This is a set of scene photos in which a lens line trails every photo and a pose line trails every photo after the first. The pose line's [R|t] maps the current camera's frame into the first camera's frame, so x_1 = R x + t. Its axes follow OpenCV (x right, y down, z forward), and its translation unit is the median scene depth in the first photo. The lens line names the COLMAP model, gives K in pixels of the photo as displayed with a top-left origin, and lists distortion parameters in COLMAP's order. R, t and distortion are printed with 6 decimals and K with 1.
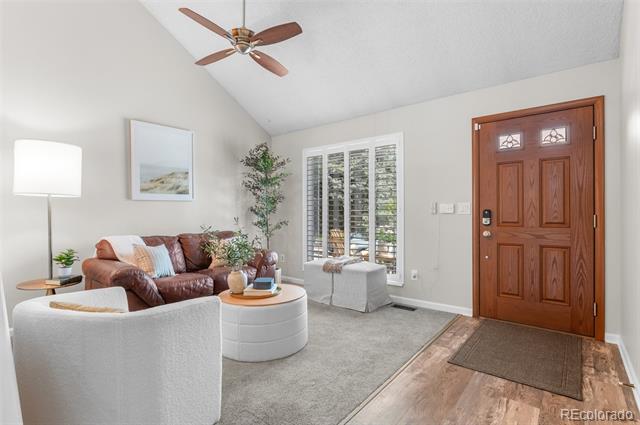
lens RADIAL K [[313.6, 0, 315.7], [0, 313.6, 210.5], [0, 0, 1]] dist [-0.005918, -0.001432]
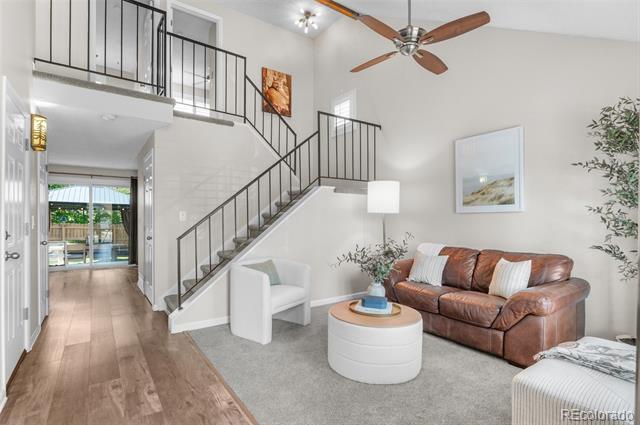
lens RADIAL K [[313.6, 0, 319.8], [0, 313.6, 218.8], [0, 0, 1]] dist [-0.005918, -0.001432]
pose [[-0.265502, 0.001010, -0.964110, 0.577517], [-0.001439, 0.999998, 0.001444, -0.013787], [0.964109, 0.001770, -0.265500, 0.788210]]
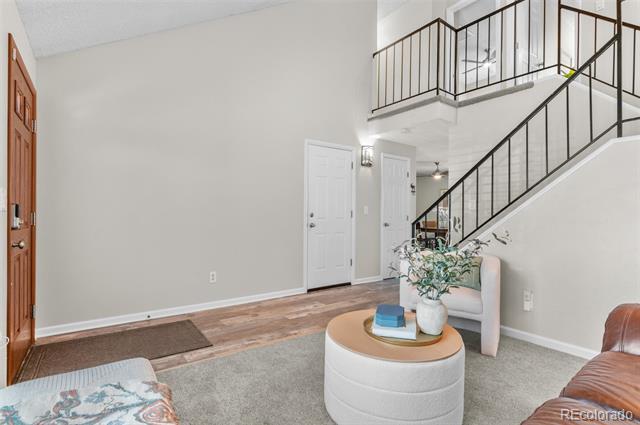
lens RADIAL K [[313.6, 0, 321.2], [0, 313.6, 213.1], [0, 0, 1]] dist [-0.005918, -0.001432]
pose [[-0.969694, -0.001486, 0.244320, -0.135854], [-0.001660, 0.999998, -0.000507, 0.009671], [-0.244319, -0.000897, -0.969695, 1.214459]]
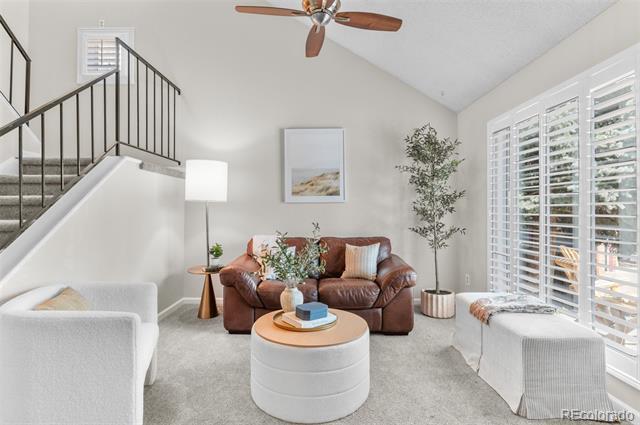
lens RADIAL K [[313.6, 0, 313.9], [0, 313.6, 207.0], [0, 0, 1]] dist [-0.005918, -0.001432]
pose [[0.627247, -0.005489, -0.778801, 0.310926], [-0.000190, 0.999974, -0.007201, -0.010256], [0.778820, 0.004665, 0.627230, 0.374400]]
